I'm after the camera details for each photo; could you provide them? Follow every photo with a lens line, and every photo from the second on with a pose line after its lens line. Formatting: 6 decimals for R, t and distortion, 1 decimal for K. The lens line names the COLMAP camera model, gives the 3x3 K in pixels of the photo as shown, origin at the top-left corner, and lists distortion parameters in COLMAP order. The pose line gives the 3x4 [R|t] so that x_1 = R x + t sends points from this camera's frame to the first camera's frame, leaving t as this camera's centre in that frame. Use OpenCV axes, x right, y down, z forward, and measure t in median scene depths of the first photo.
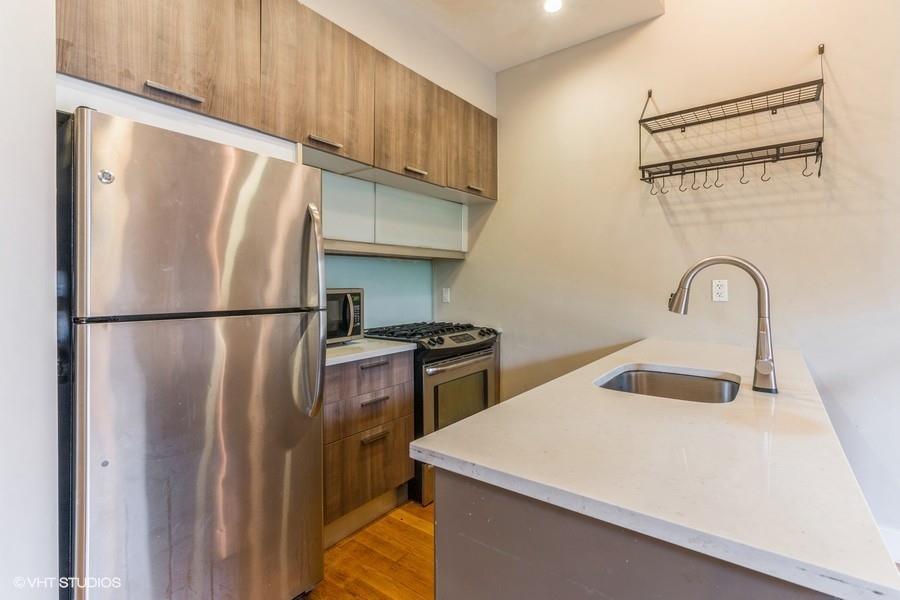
lens RADIAL K [[417.1, 0, 439.0], [0, 417.1, 288.8], [0, 0, 1]] dist [-0.018133, -0.000449]
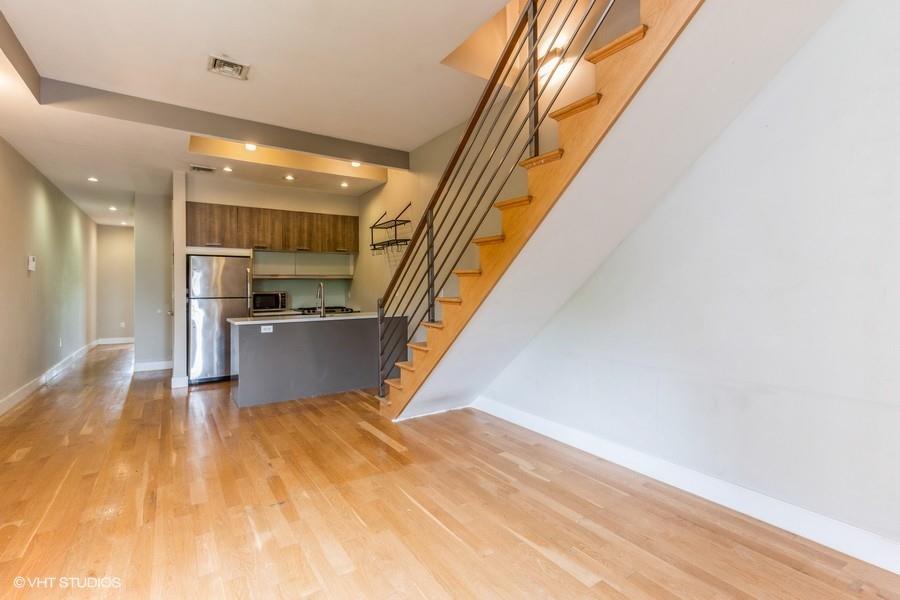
lens RADIAL K [[417.1, 0, 449.1], [0, 417.1, 290.3], [0, 0, 1]] dist [-0.018133, -0.000449]
pose [[0.950252, -0.006104, -0.311423, 1.731973], [0.005302, 0.999980, -0.003420, 0.003556], [0.311438, 0.001598, 0.950265, -1.316156]]
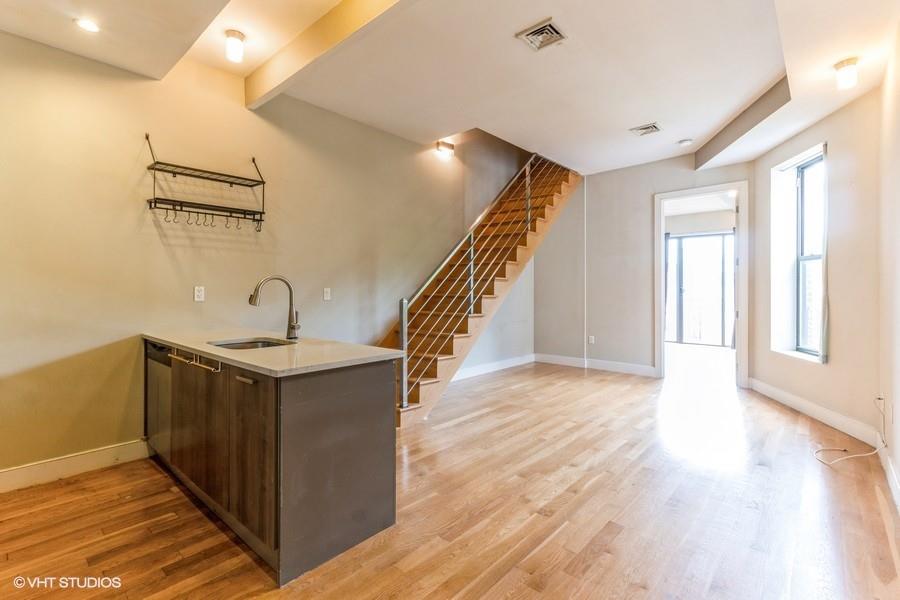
lens RADIAL K [[417.1, 0, 447.6], [0, 417.1, 295.0], [0, 0, 1]] dist [-0.018133, -0.000449]
pose [[0.058400, -0.009525, 0.998248, -0.734741], [0.008413, 0.999924, 0.009049, 0.002443], [-0.998258, 0.007870, 0.058476, 0.031378]]
